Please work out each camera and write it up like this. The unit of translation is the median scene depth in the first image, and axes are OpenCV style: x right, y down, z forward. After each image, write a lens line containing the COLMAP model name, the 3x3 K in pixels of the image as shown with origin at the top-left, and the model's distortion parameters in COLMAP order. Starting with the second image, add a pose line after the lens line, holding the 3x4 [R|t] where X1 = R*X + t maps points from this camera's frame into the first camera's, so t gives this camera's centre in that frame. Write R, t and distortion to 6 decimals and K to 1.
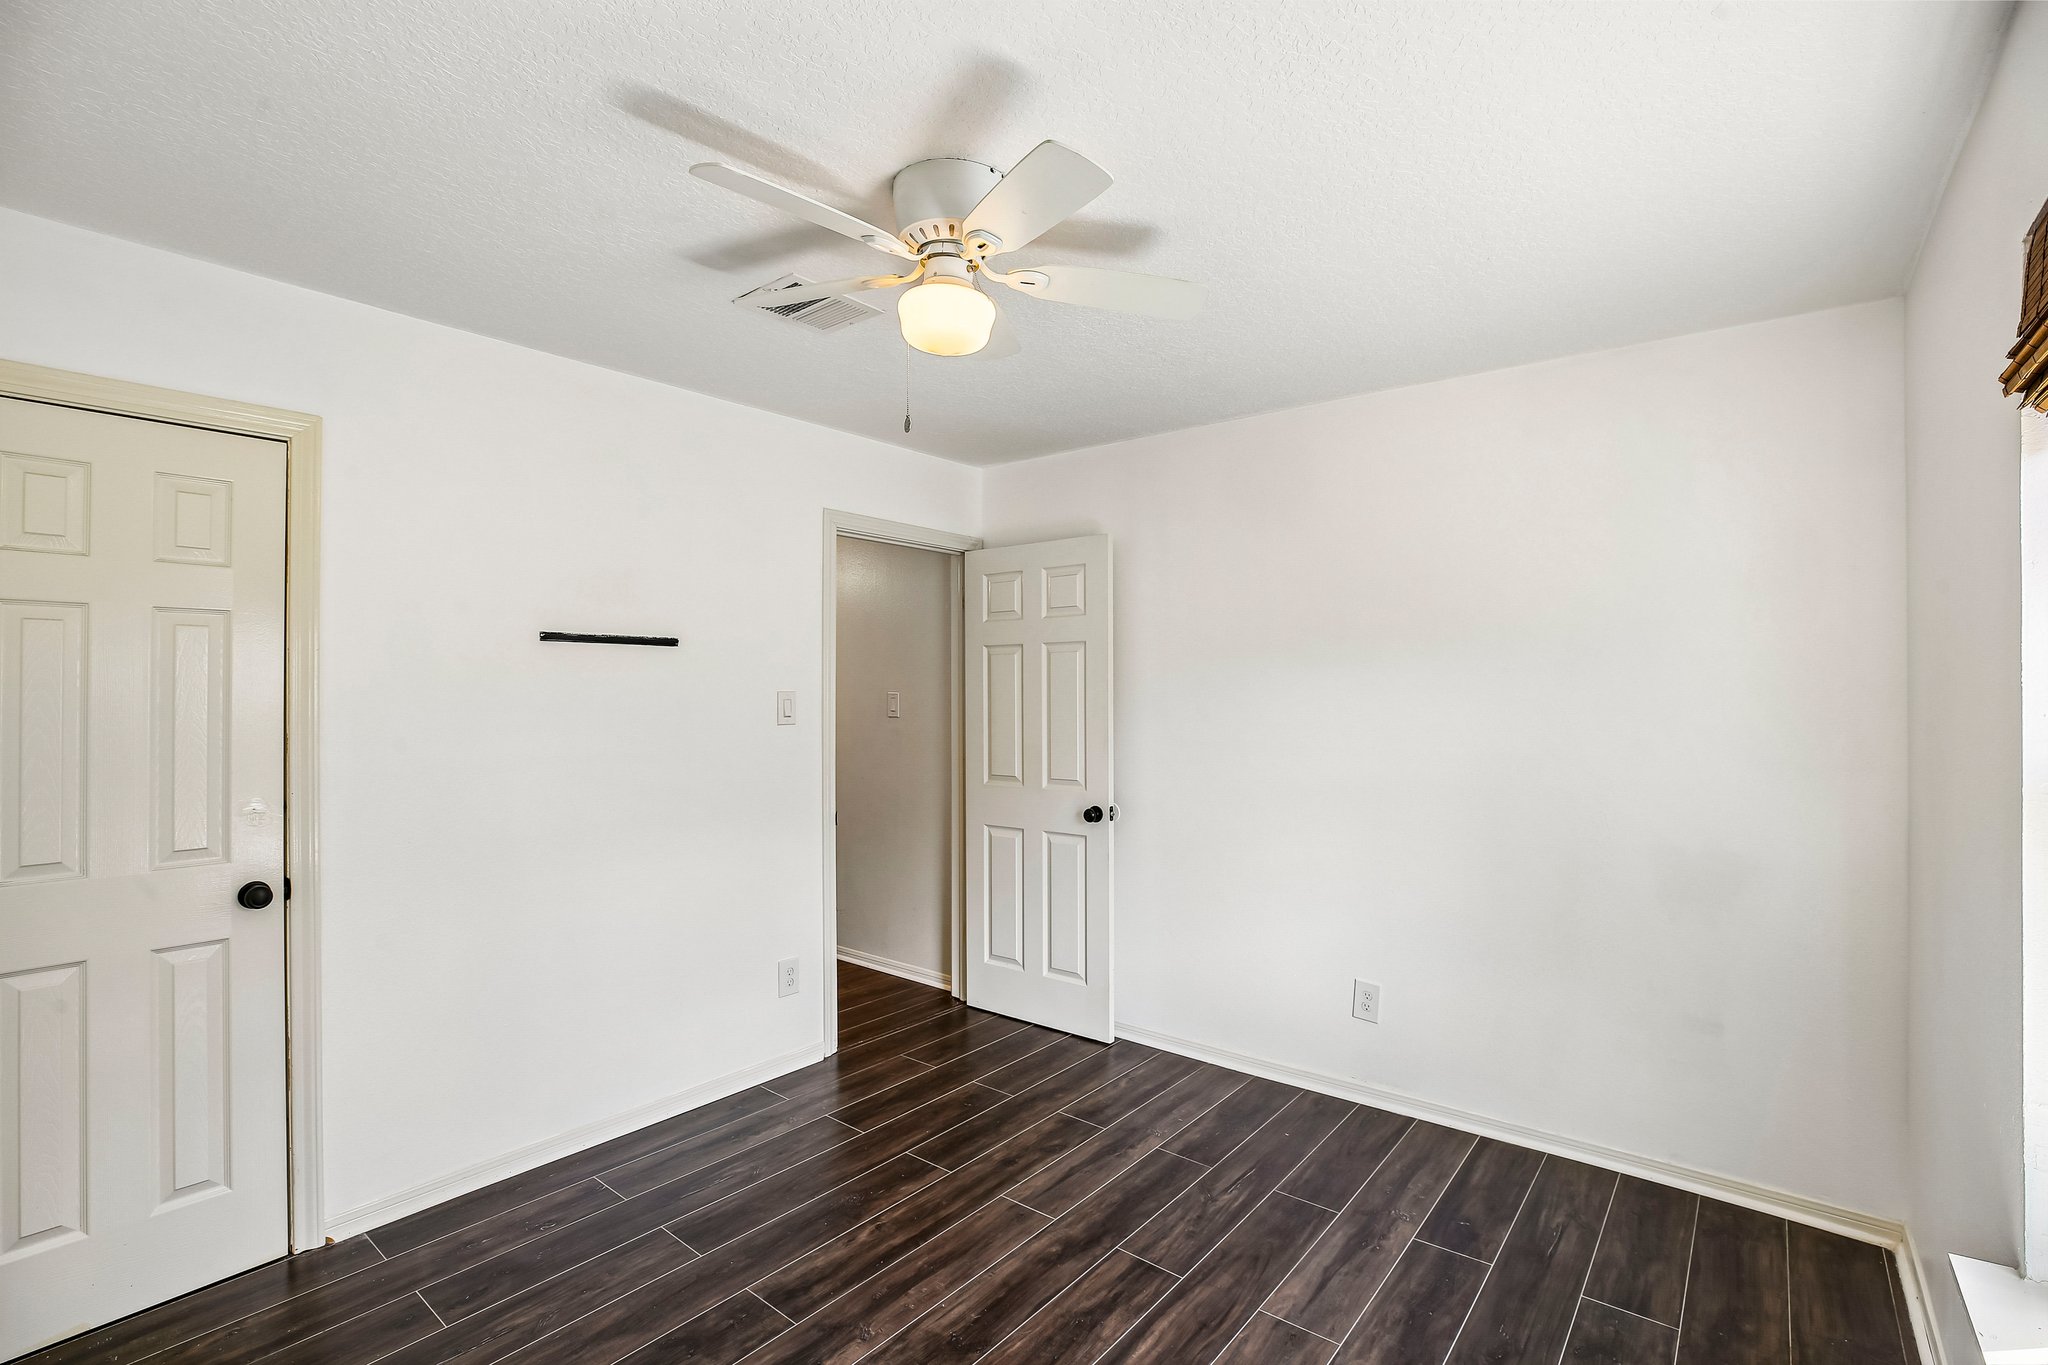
lens RADIAL K [[918.7, 0, 1024.0], [0, 918.7, 682.5], [0, 0, 1]] dist [0.000178, 0.000177]
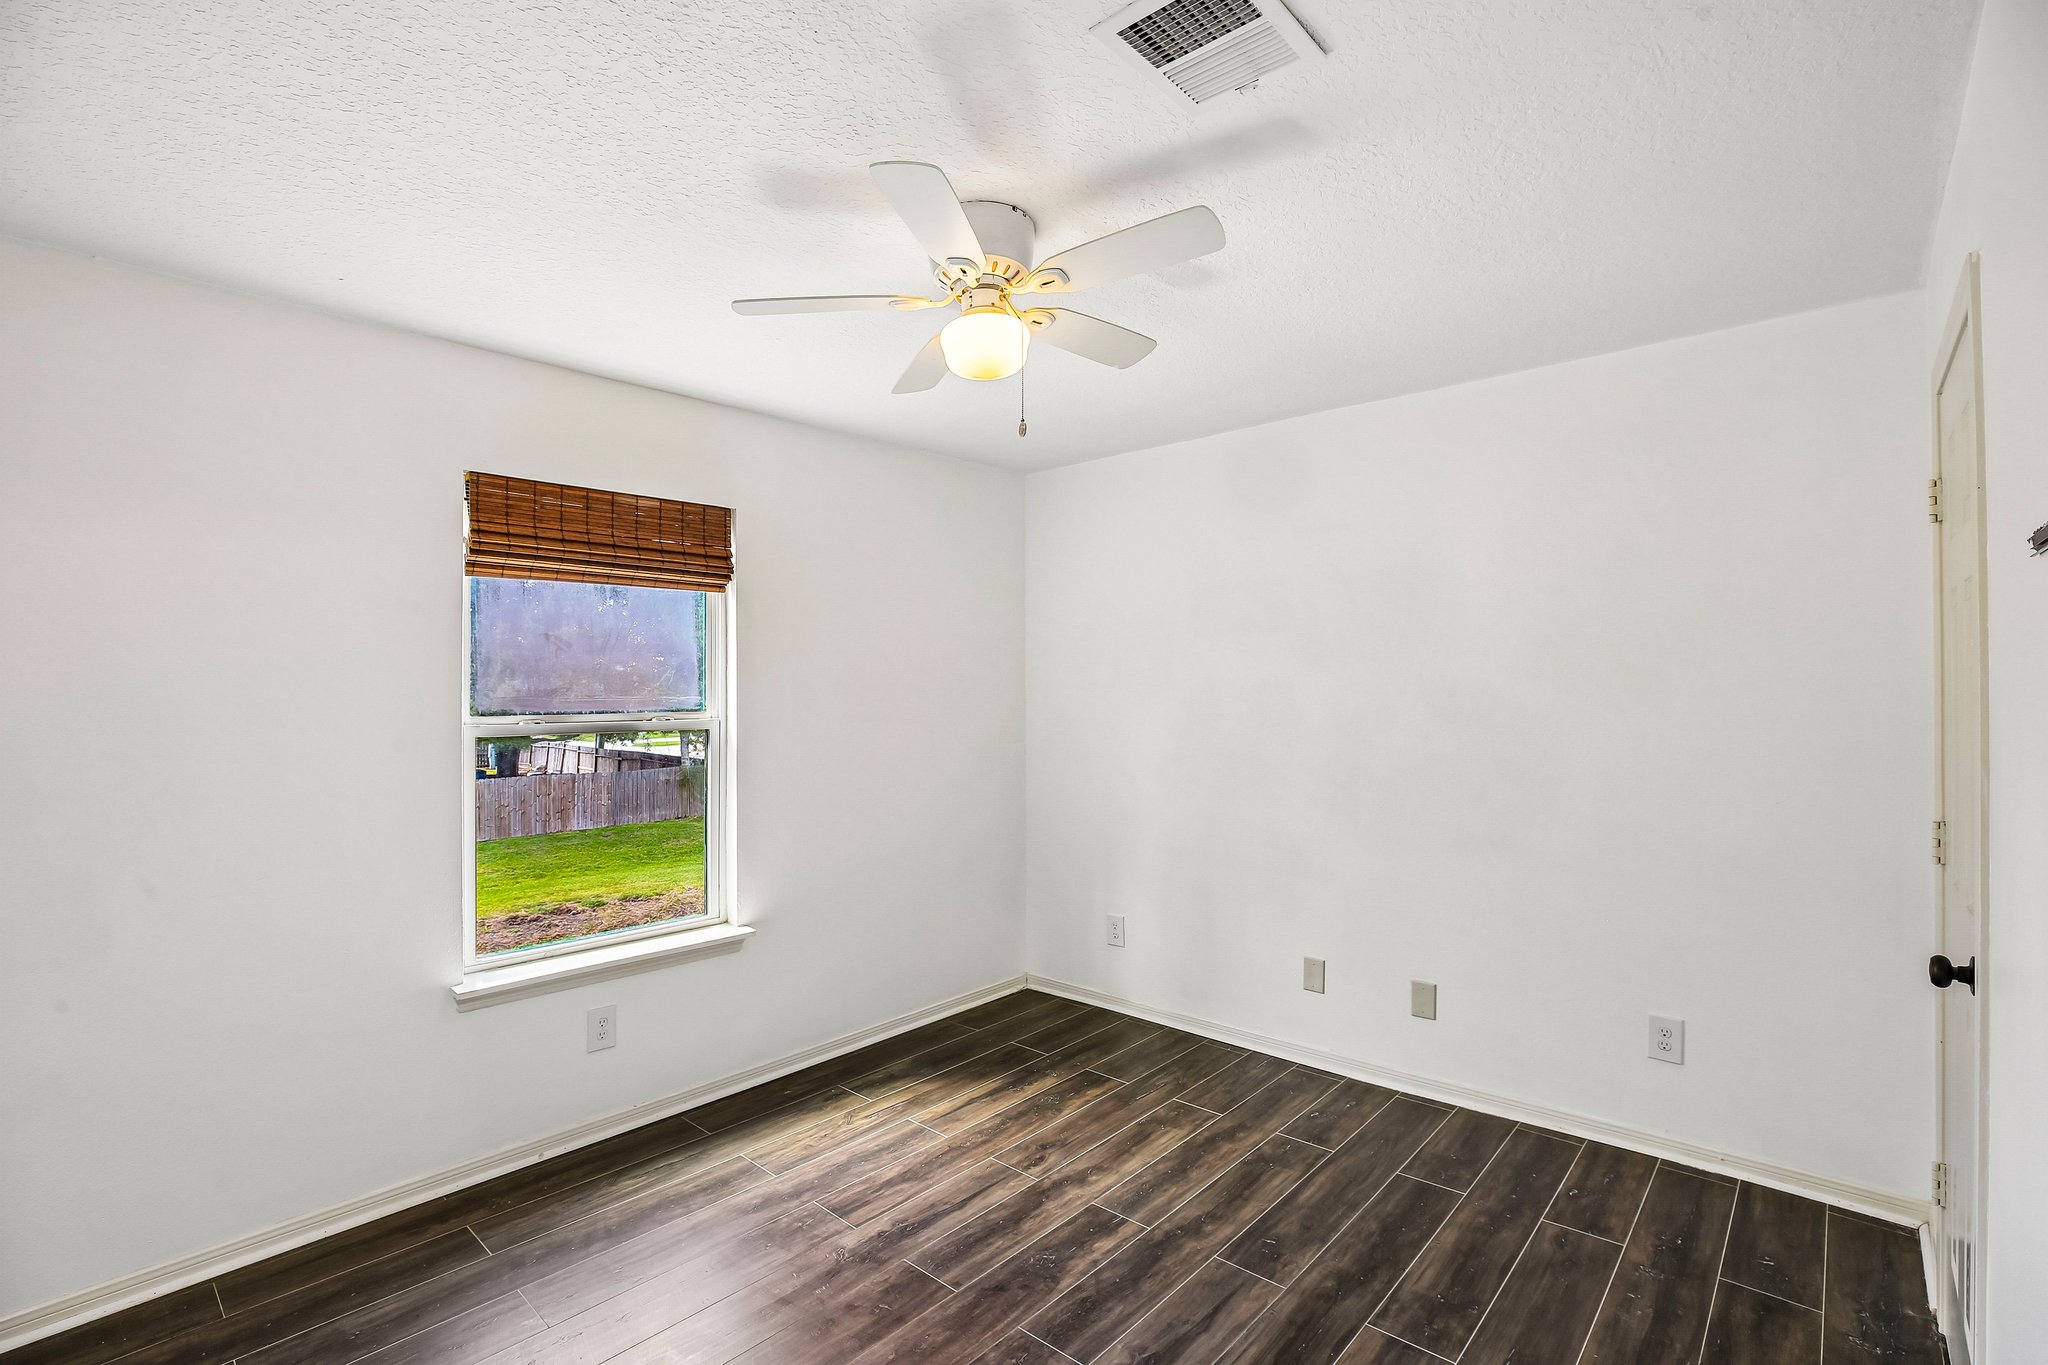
lens RADIAL K [[934.6, 0, 1024.0], [0, 934.6, 682.5], [0, 0, 1]] dist [-0.045420, 0.007712]
pose [[-0.999088, 0.000963, 0.042686, -0.140951], [0.000522, 0.999946, -0.010353, 0.013305], [-0.042694, -0.010321, -0.999035, 1.624678]]
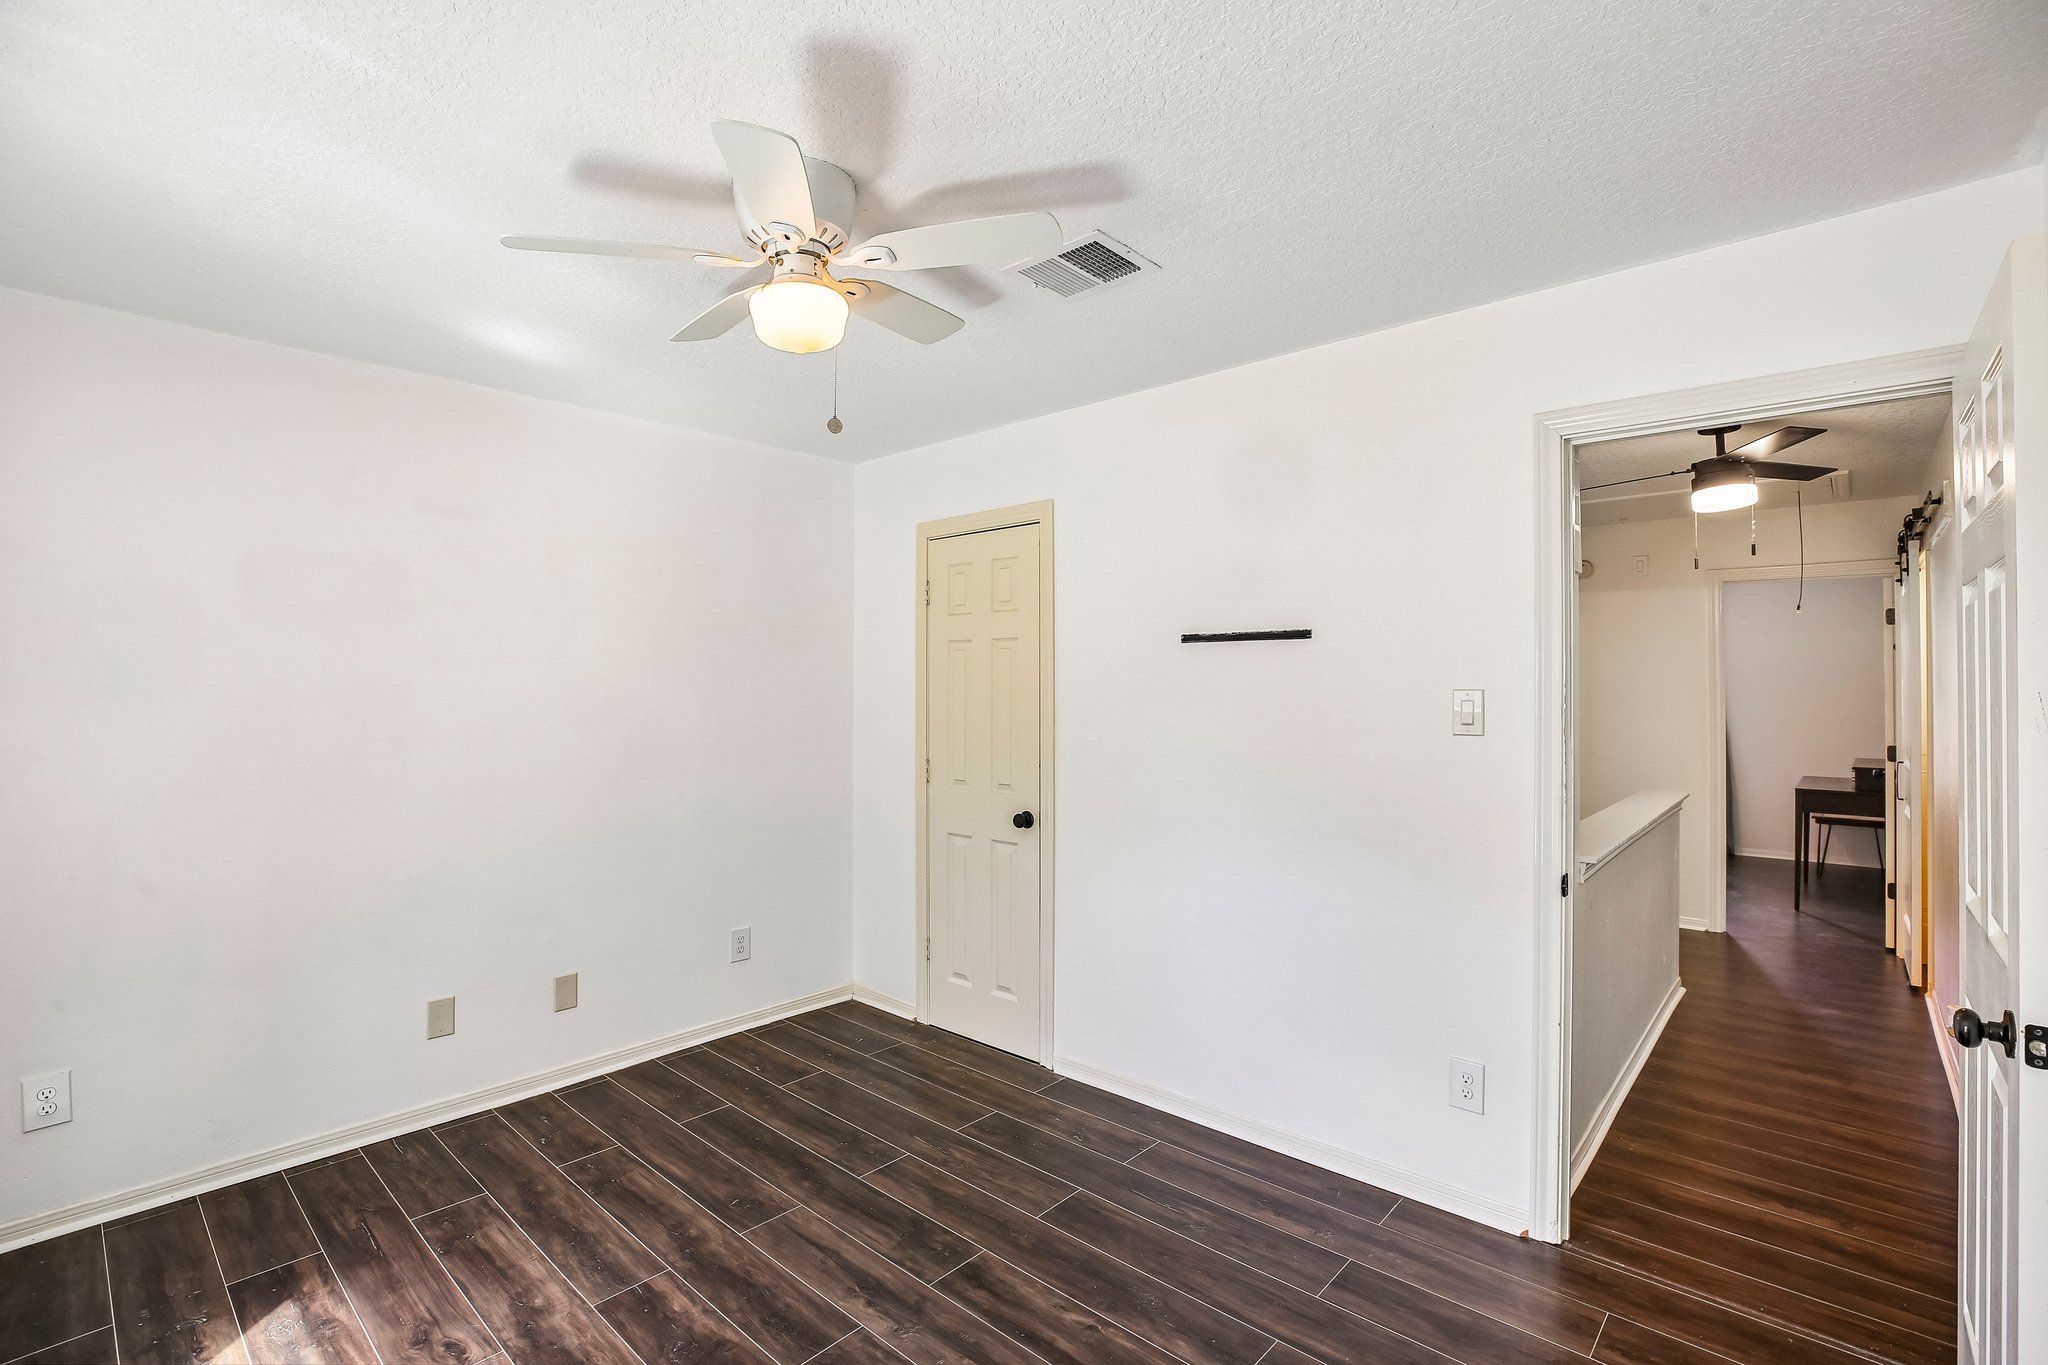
lens RADIAL K [[934.6, 0, 1024.0], [0, 934.6, 682.5], [0, 0, 1]] dist [-0.045420, 0.007712]
pose [[-0.038010, -0.008223, -0.999244, 0.699911], [0.006866, 0.999940, -0.008490, 0.011818], [0.999254, -0.007183, -0.037952, 0.999340]]
